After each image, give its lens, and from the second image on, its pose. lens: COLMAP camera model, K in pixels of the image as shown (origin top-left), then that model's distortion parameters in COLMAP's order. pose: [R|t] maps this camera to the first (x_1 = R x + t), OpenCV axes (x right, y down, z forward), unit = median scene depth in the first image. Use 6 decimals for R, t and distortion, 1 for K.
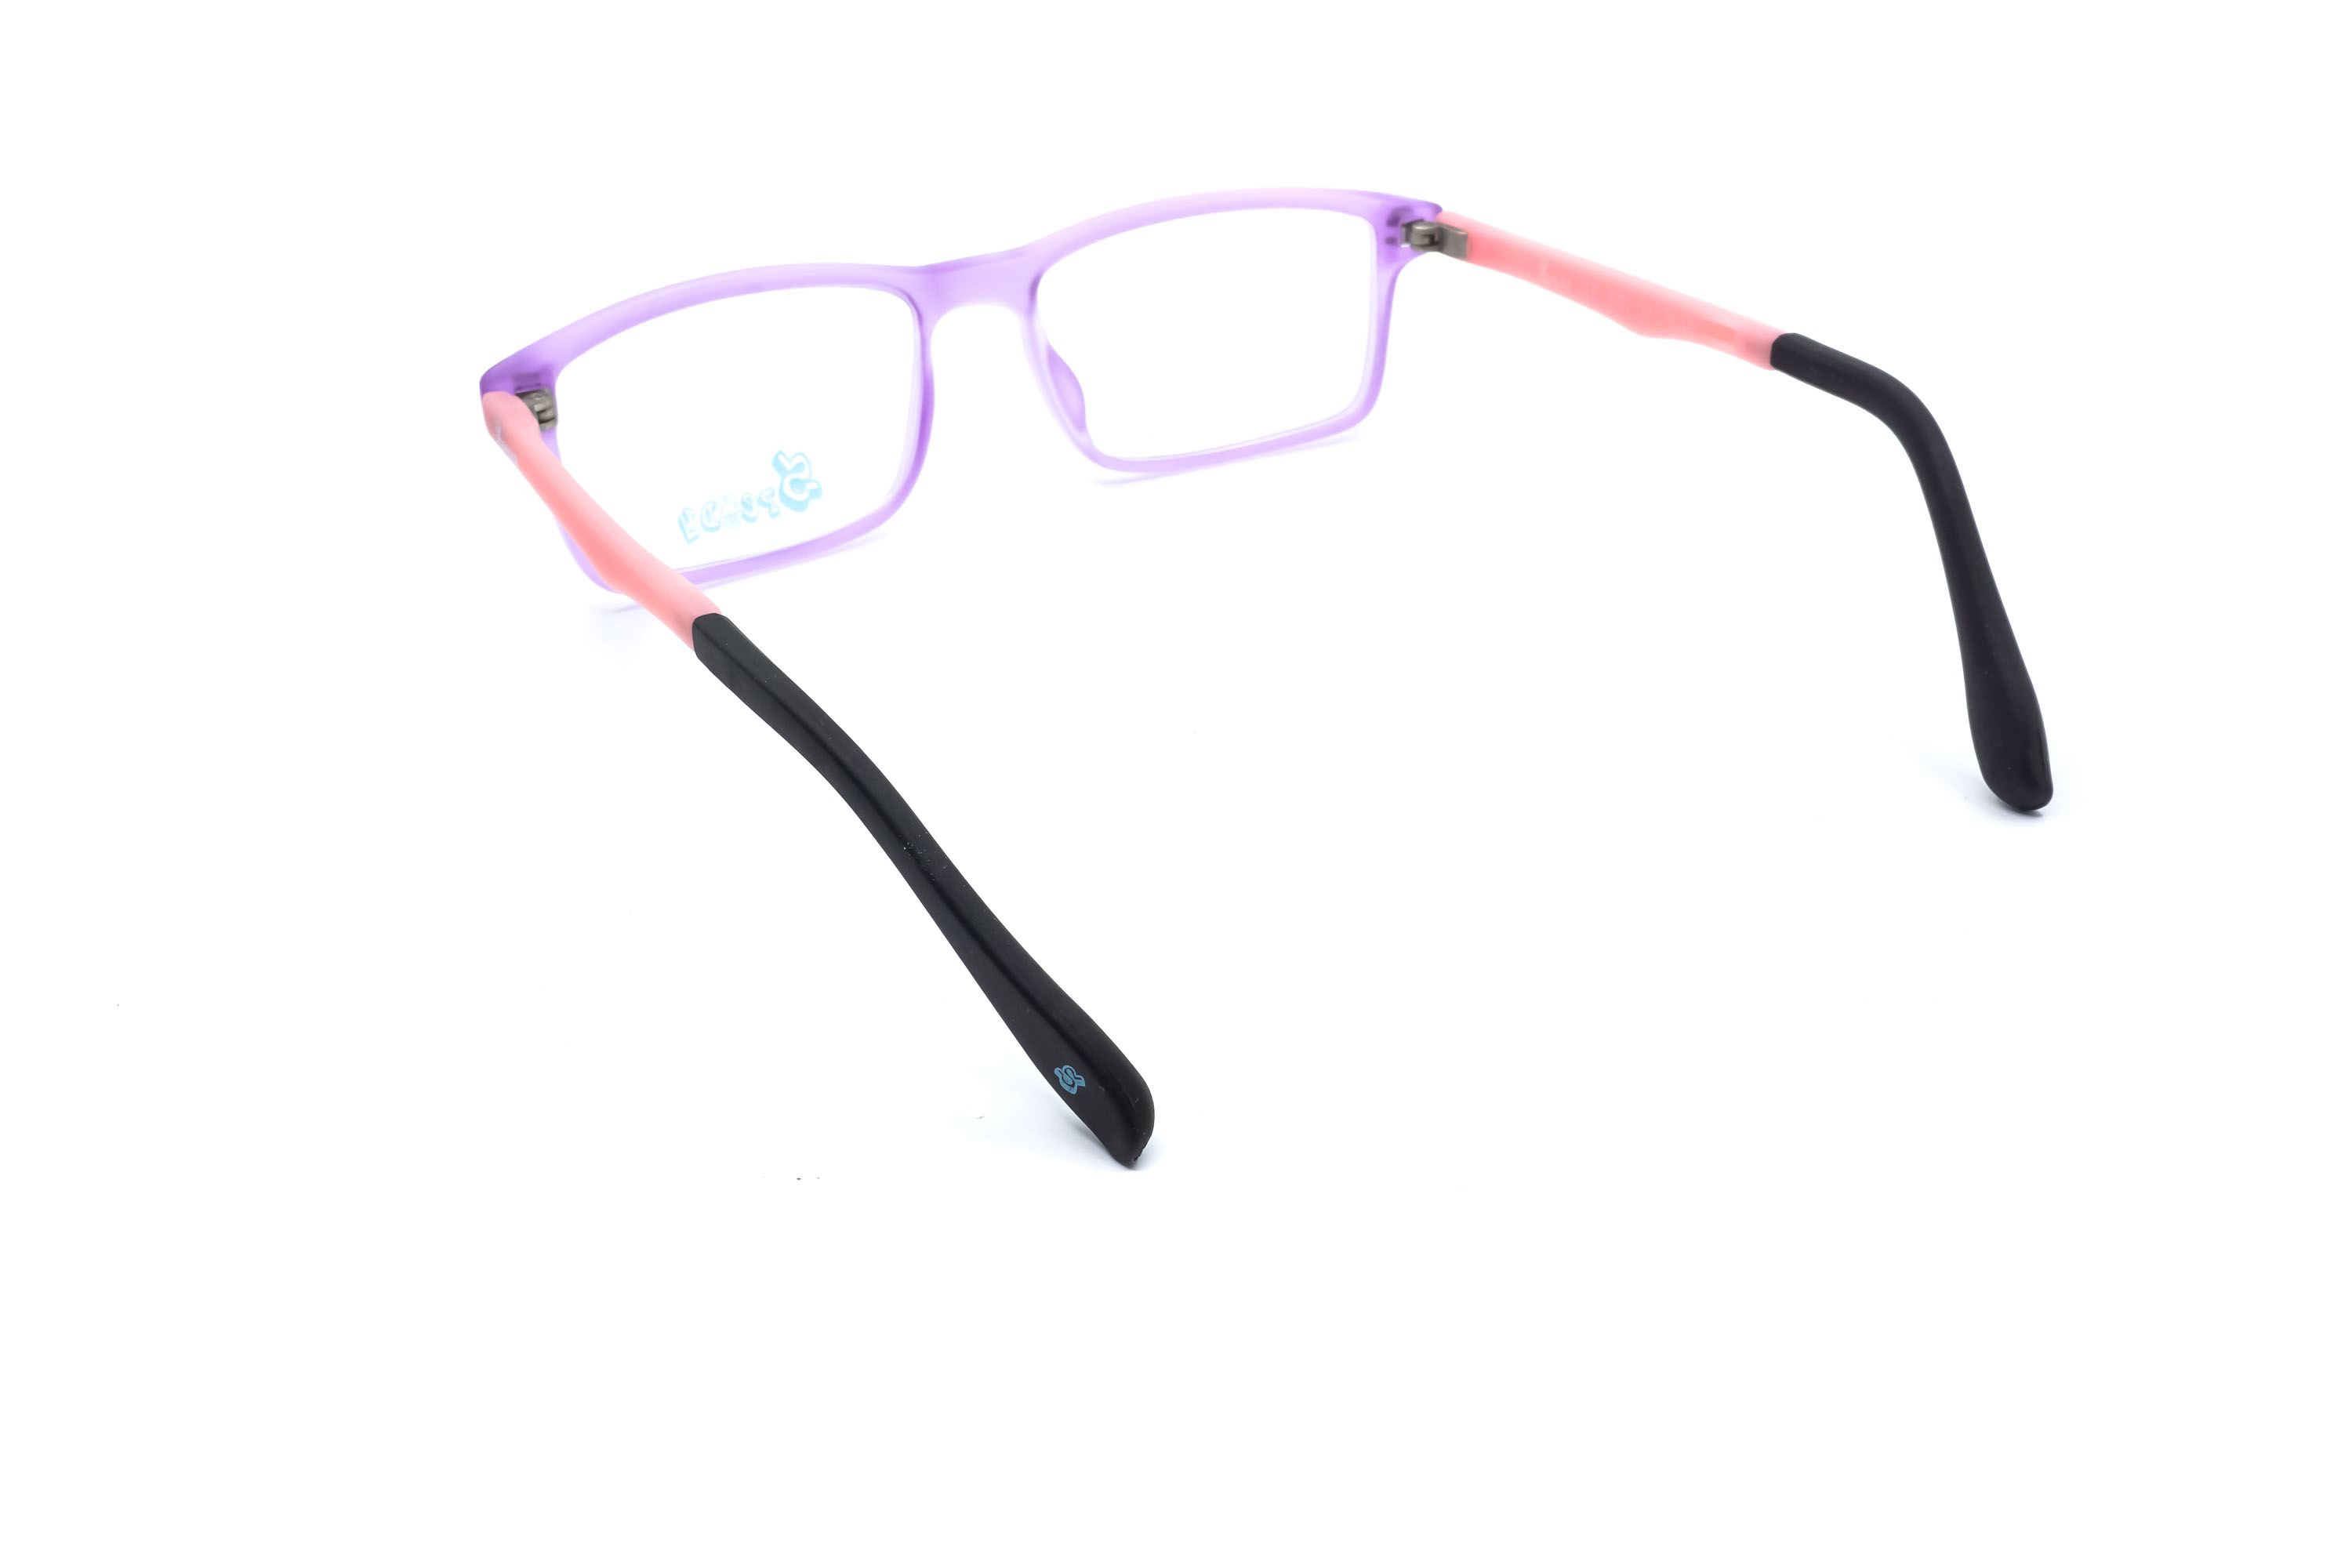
lens RADIAL K [[2433.2, 0, 1176.0], [0, 2433.2, 784.0], [0, 0, 1]] dist [0.000413, 0.002707]
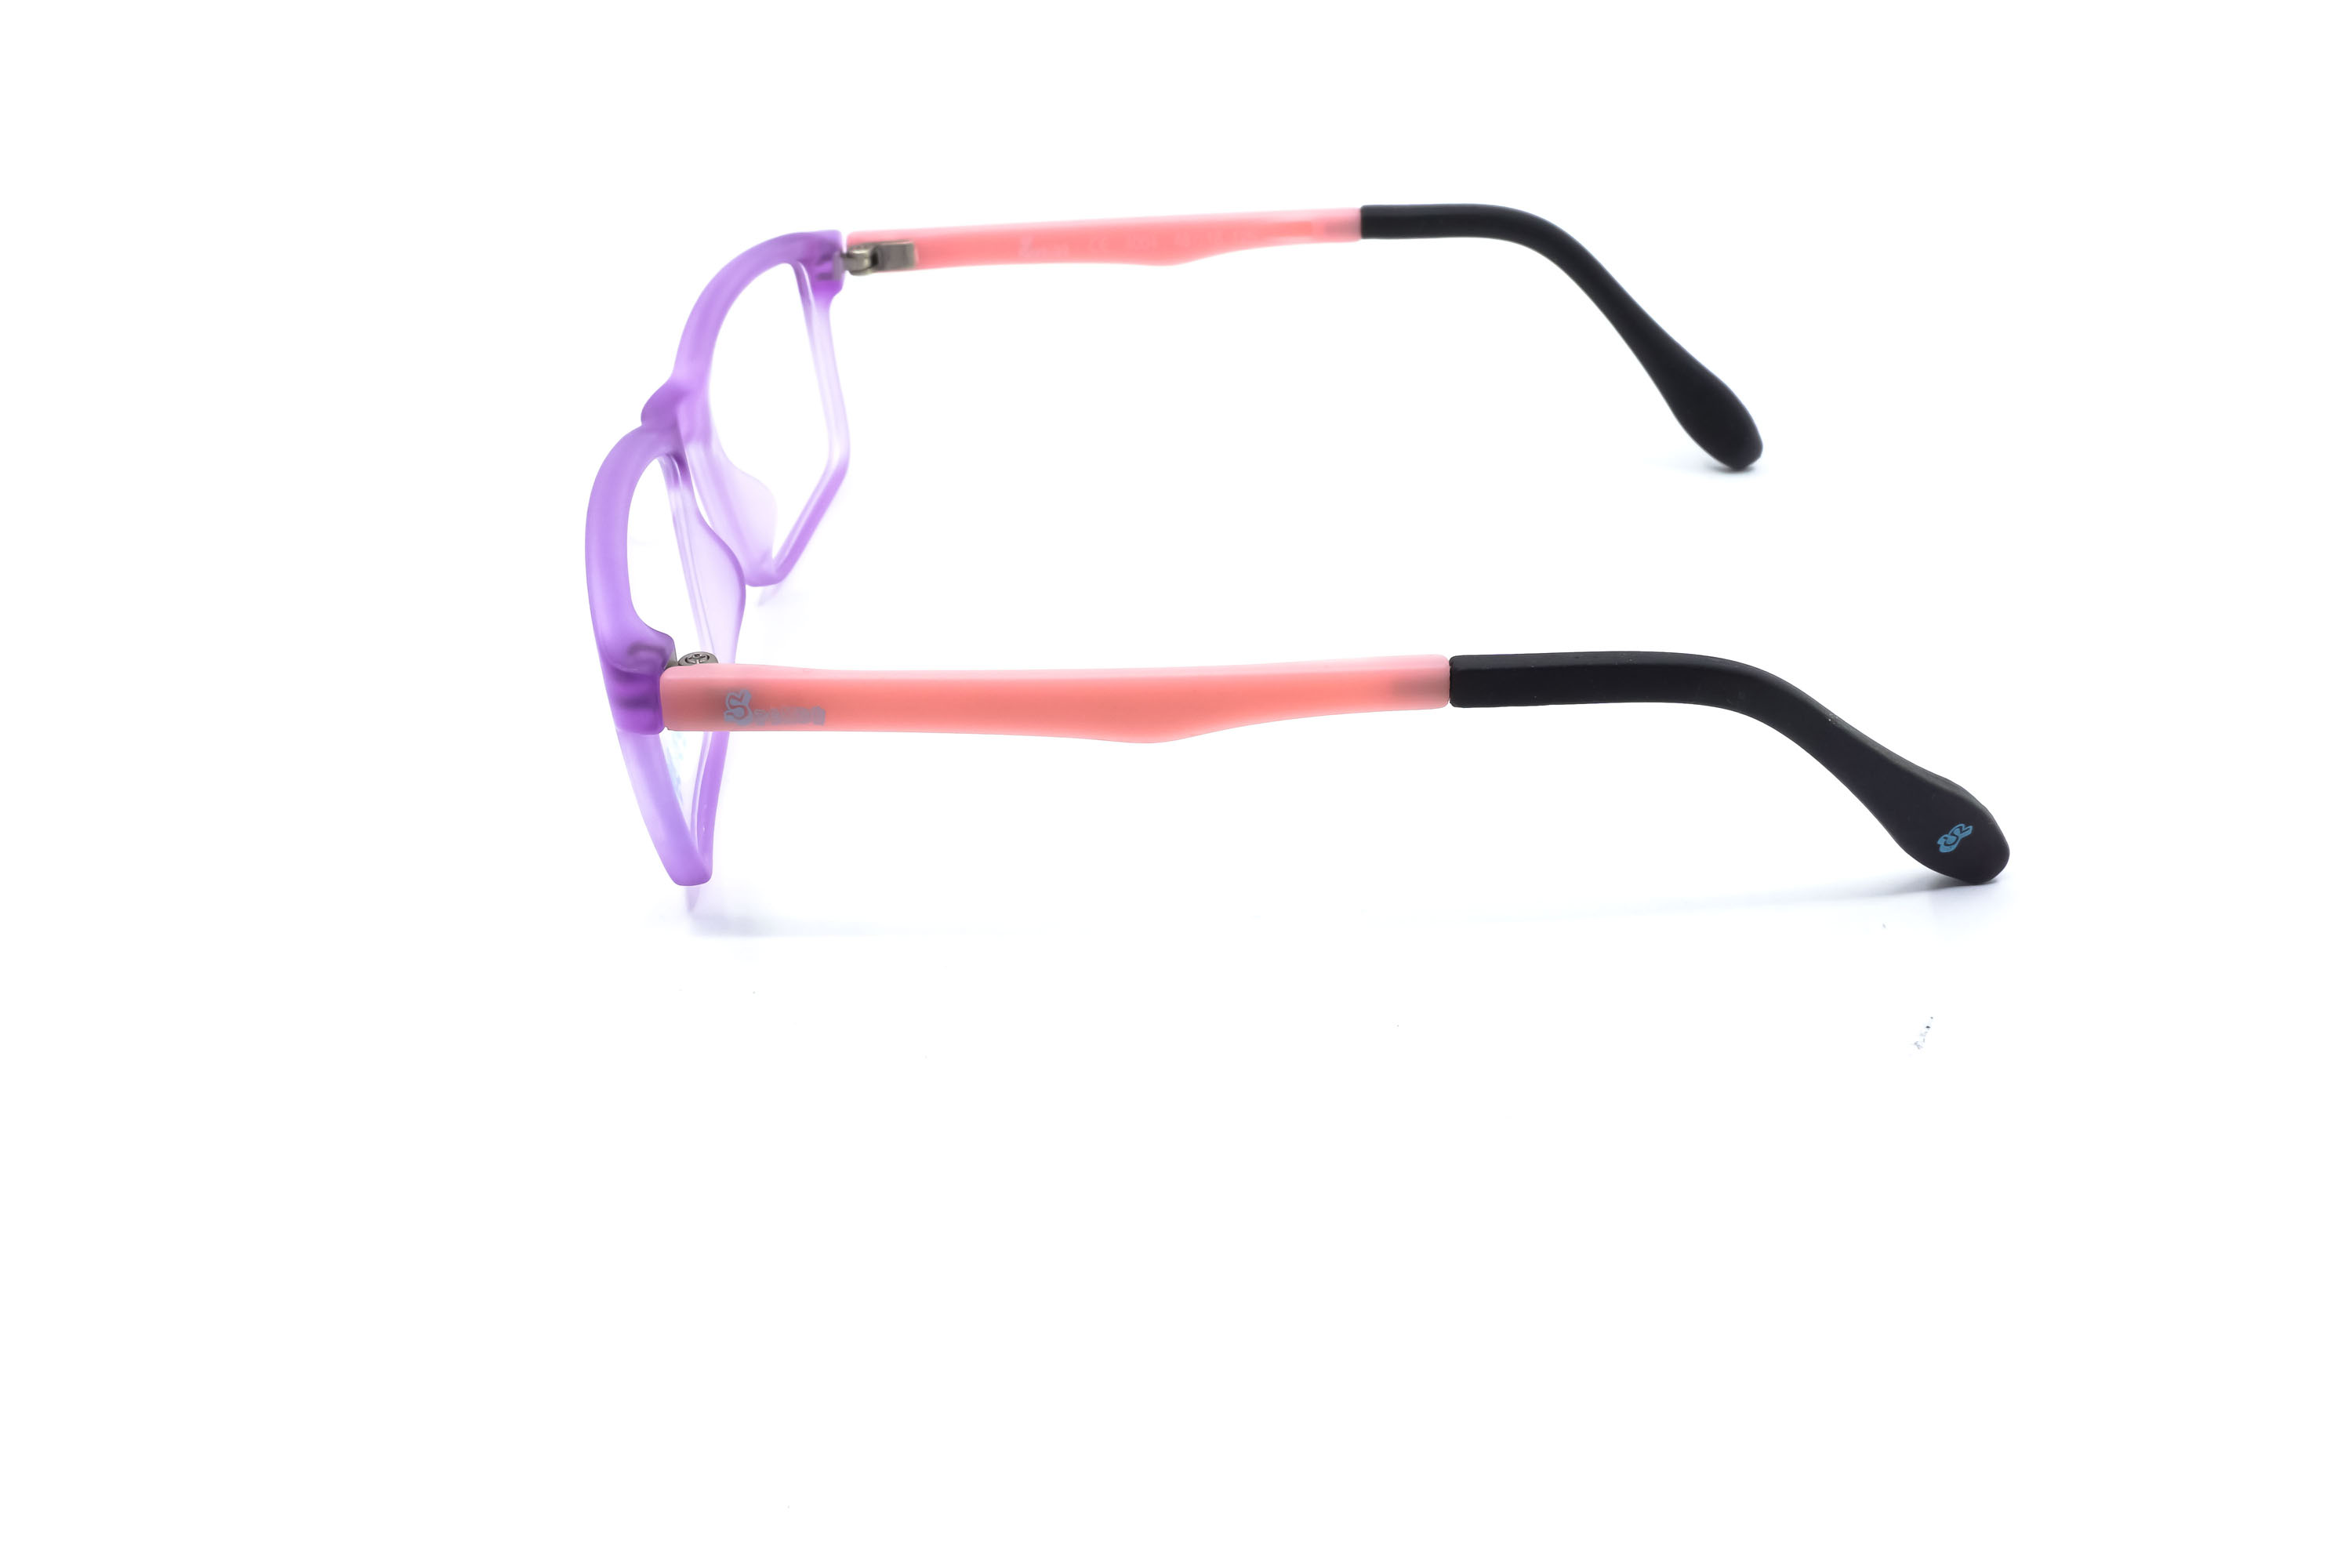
lens RADIAL K [[2433.2, 0, 1176.0], [0, 2433.2, 784.0], [0, 0, 1]] dist [0.000413, 0.002707]
pose [[0.495909, -0.417613, 0.761363, -0.718916], [0.431590, 0.879343, 0.201211, -0.192819], [-0.753527, 0.228814, 0.616312, 0.364135]]
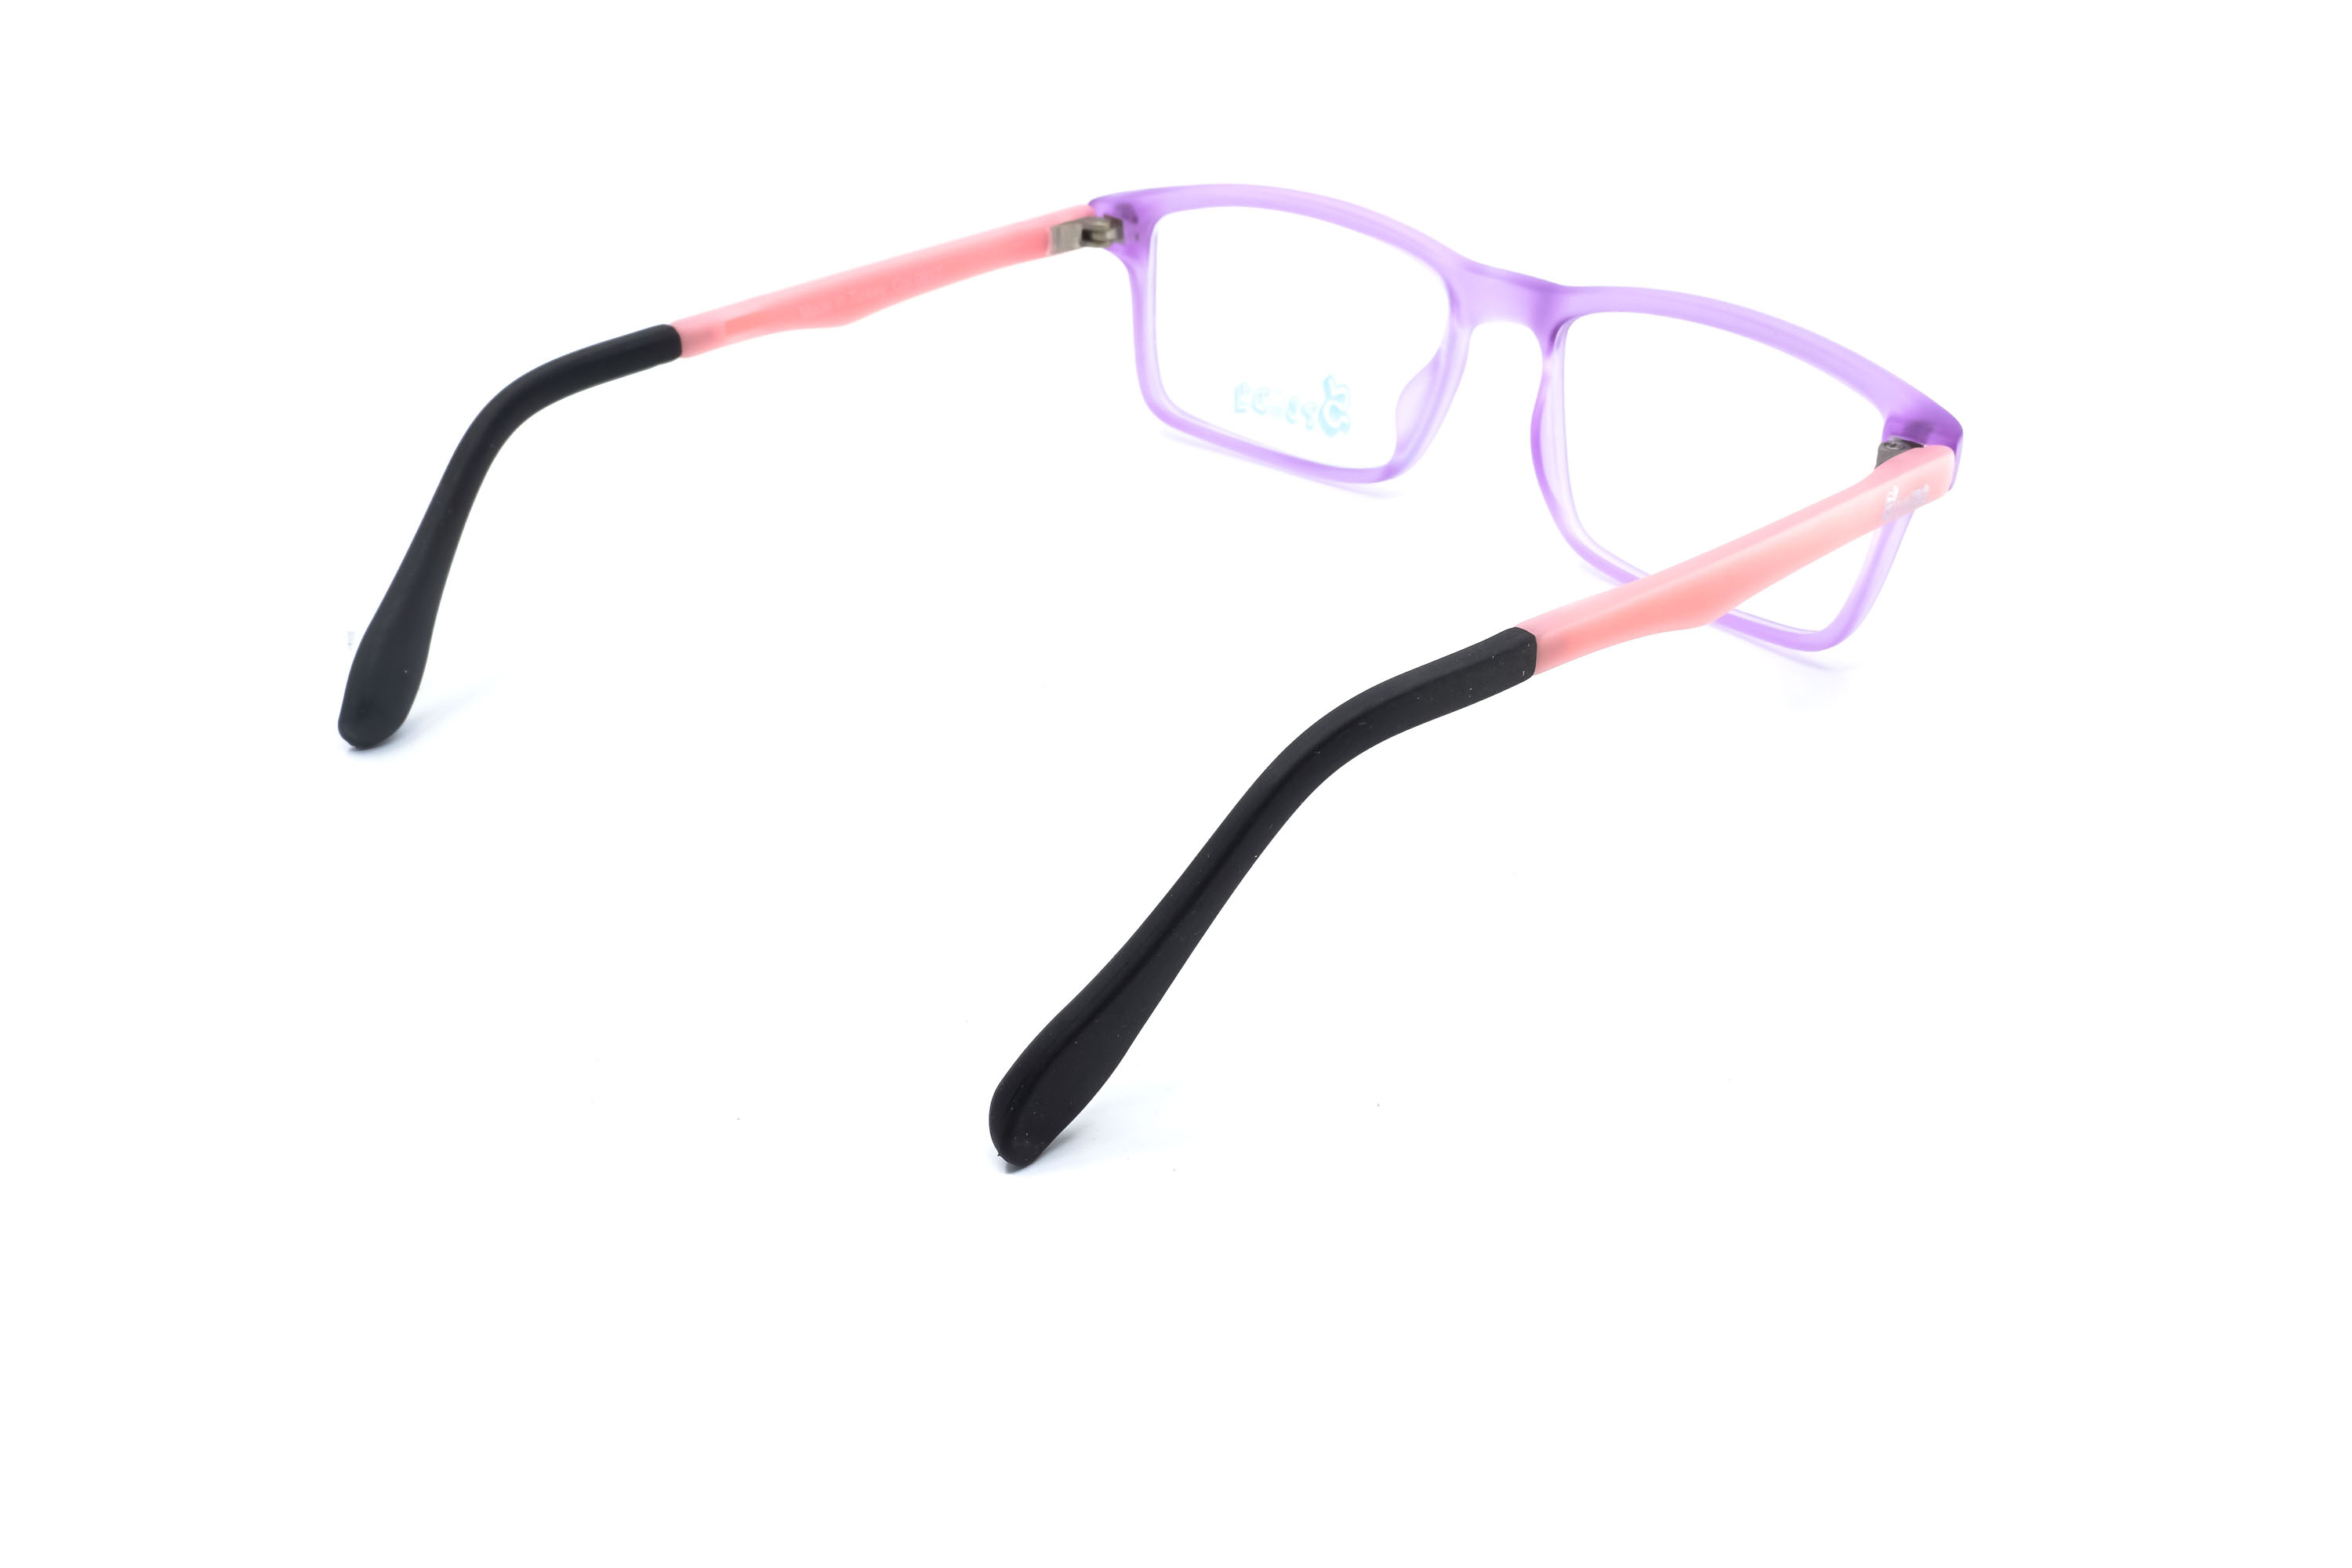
lens RADIAL K [[2433.2, 0, 1176.0], [0, 2433.2, 784.0], [0, 0, 1]] dist [0.000413, 0.002707]
pose [[0.246255, 0.485669, -0.838739, 0.793125], [-0.461854, 0.819617, 0.338996, -0.317229], [0.852085, 0.303895, 0.426143, 0.540074]]
